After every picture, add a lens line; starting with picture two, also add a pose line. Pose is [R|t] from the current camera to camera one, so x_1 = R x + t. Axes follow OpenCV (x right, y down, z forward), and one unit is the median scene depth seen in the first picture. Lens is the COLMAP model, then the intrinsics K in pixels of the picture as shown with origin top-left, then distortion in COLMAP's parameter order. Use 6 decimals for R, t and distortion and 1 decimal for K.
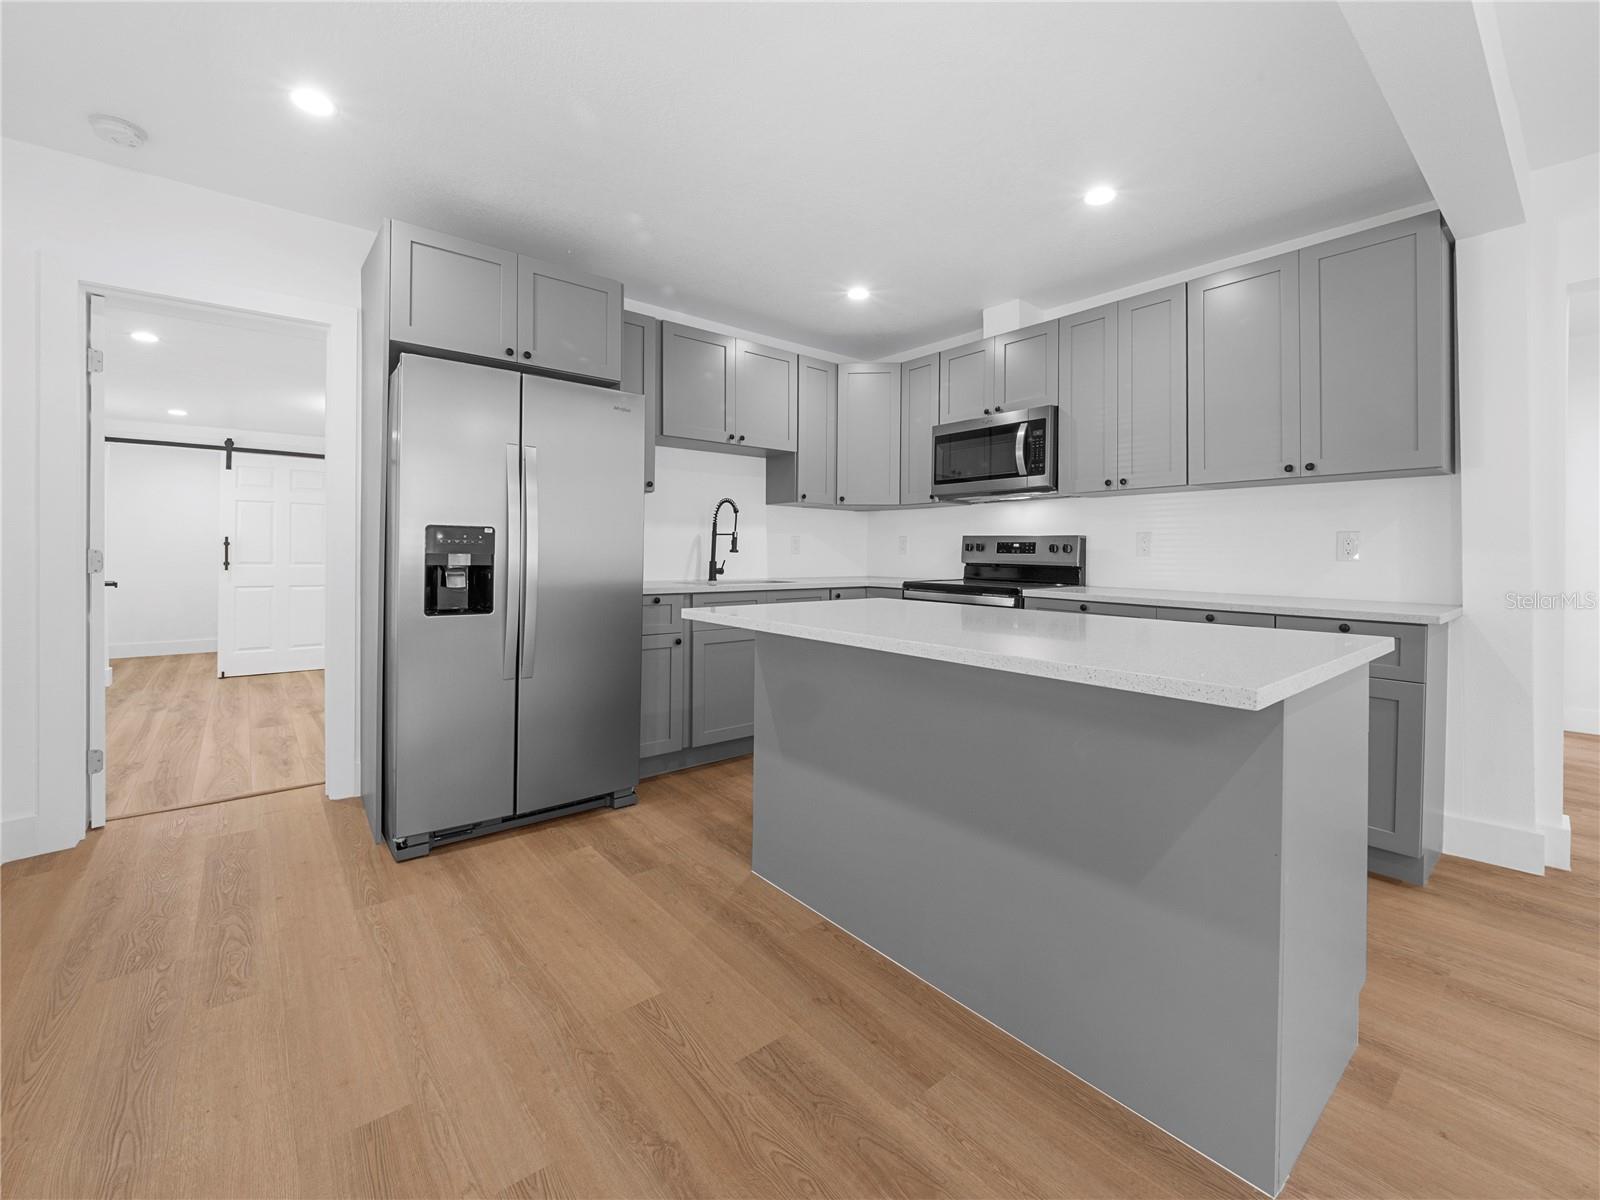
lens RADIAL K [[671.8, 0, 804.1], [0, 671.8, 555.9], [0, 0, 1]] dist [-0.004172, -0.000322]
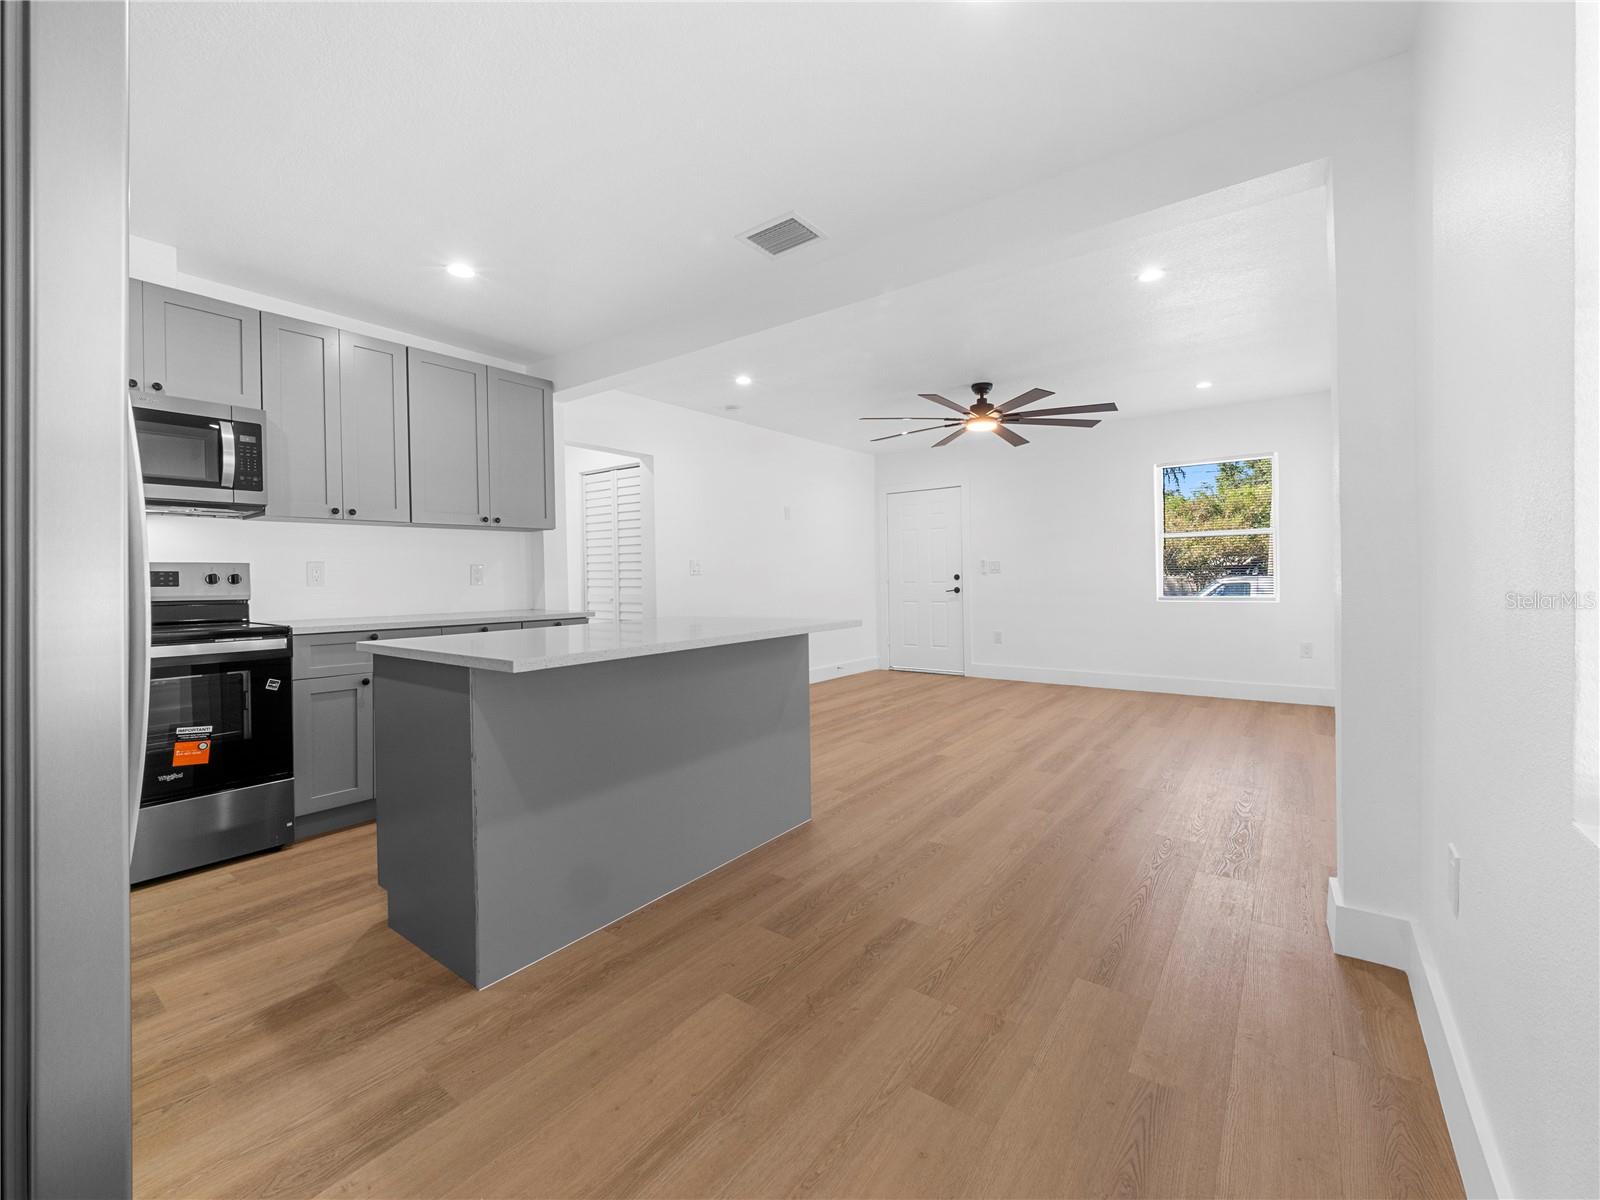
lens RADIAL K [[671.8, 0, 783.9], [0, 671.8, 578.7], [0, 0, 1]] dist [-0.004172, -0.000322]
pose [[-0.217865, -0.007700, 0.975949, -0.834161], [0.020694, 0.999708, 0.012507, -0.011238], [-0.975760, 0.022921, -0.217642, 0.741951]]
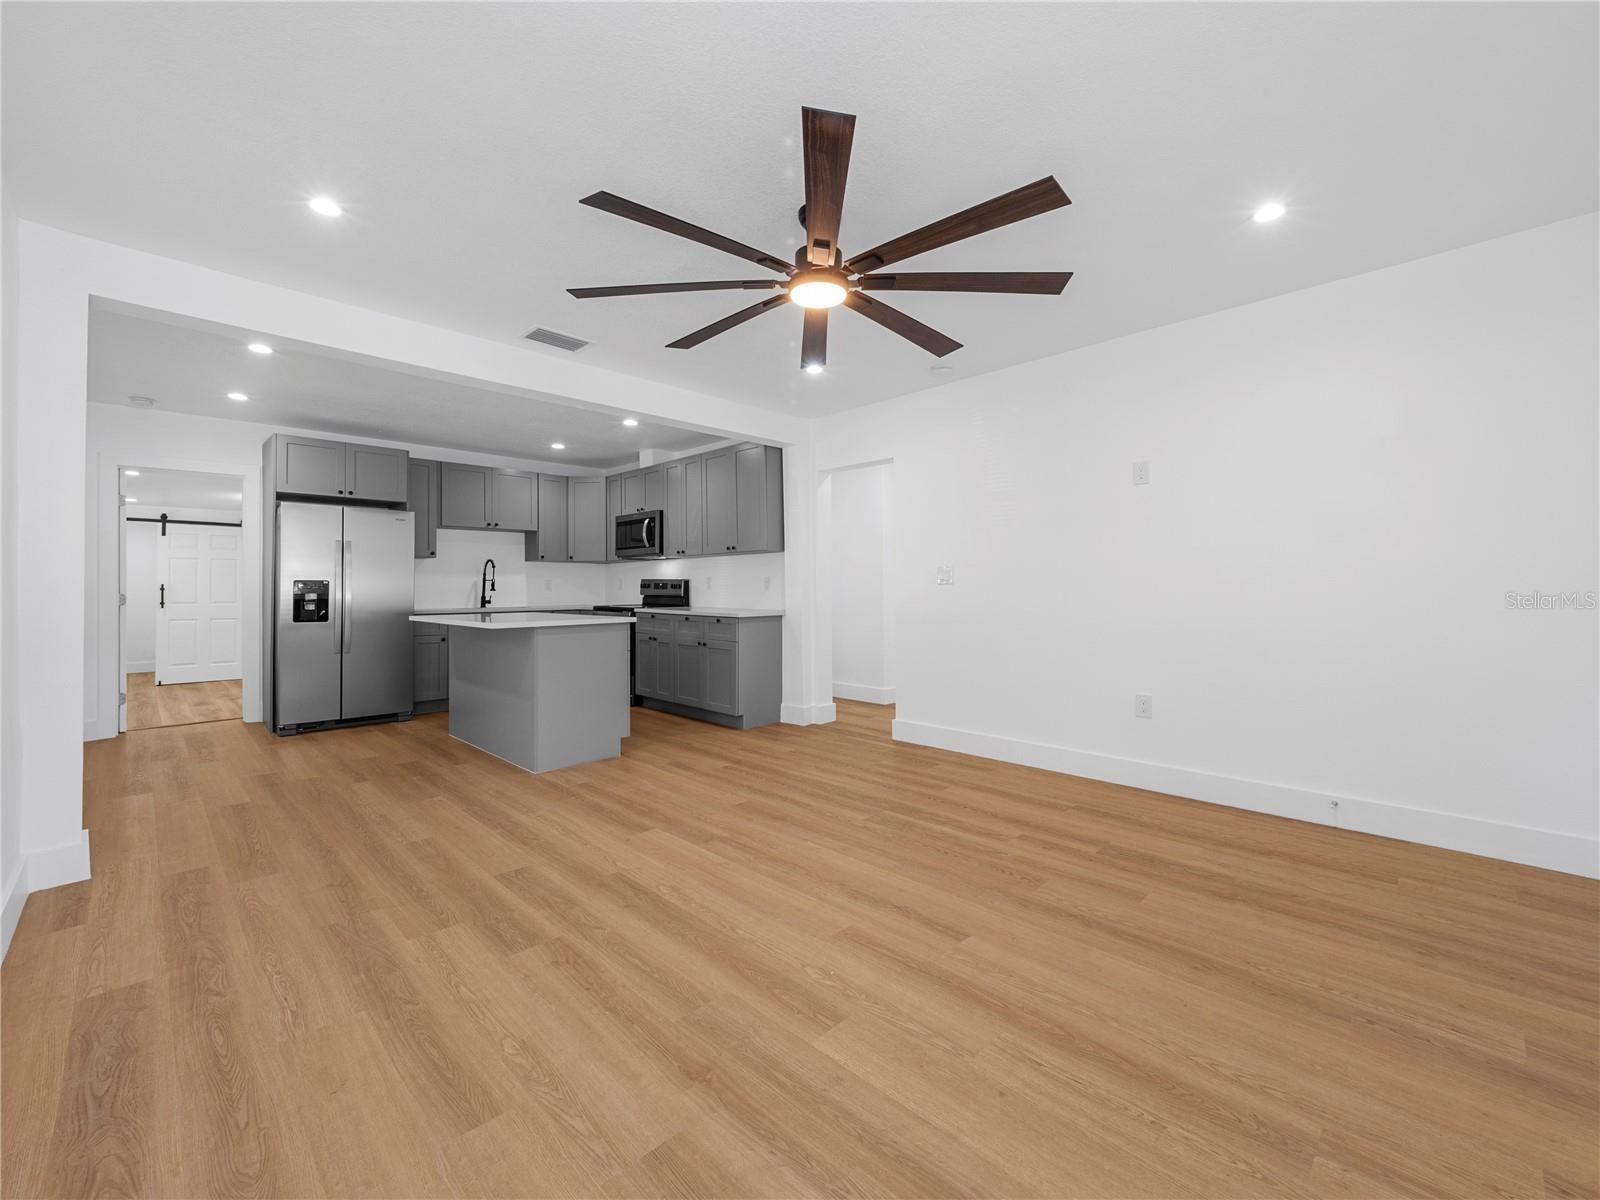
lens RADIAL K [[671.8, 0, 806.2], [0, 671.8, 582.2], [0, 0, 1]] dist [-0.004172, -0.000322]
pose [[0.995913, -0.012433, 0.089459, 0.816394], [0.013668, 0.999819, -0.013208, 0.010004], [-0.089279, 0.014377, 0.995903, -1.191808]]
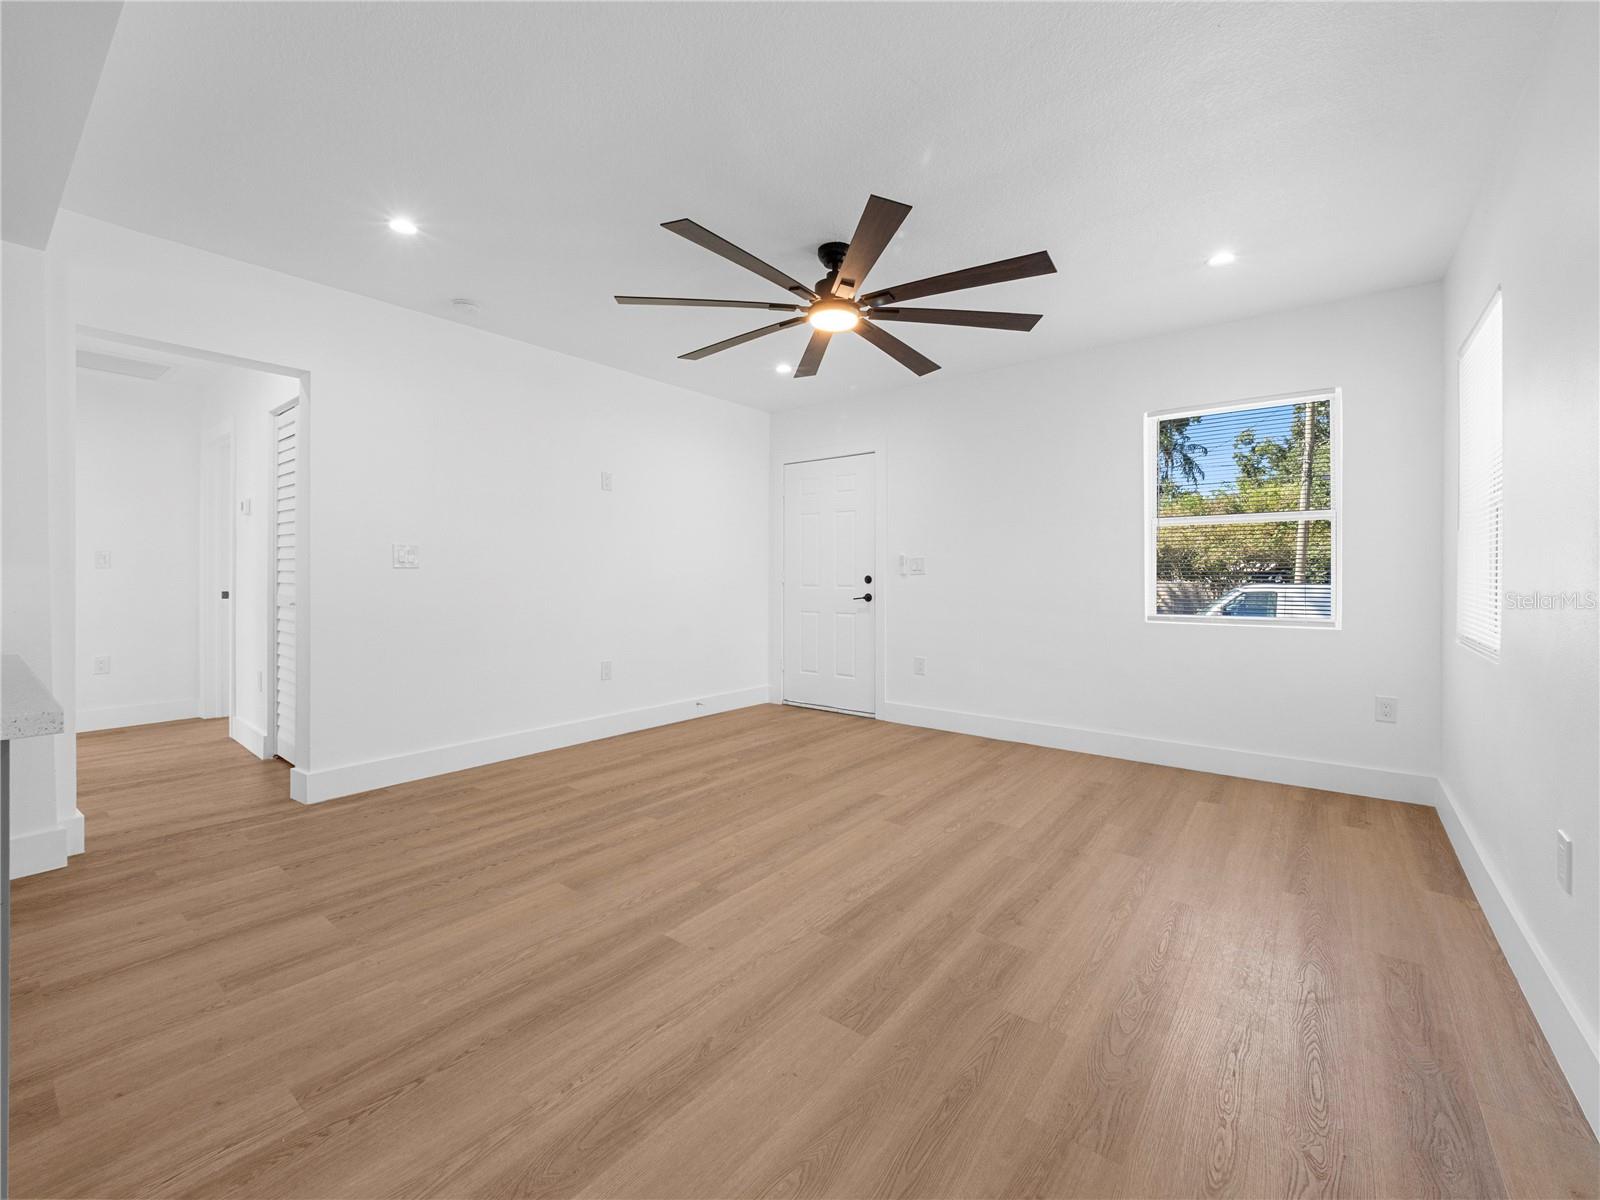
lens RADIAL K [[671.8, 0, 786.5], [0, 671.8, 576.5], [0, 0, 1]] dist [-0.004172, -0.000322]
pose [[-0.200598, -0.010801, 0.979614, -0.160197], [0.002317, 0.999931, 0.011500, 0.000704], [-0.979671, 0.004576, -0.200559, 0.065362]]
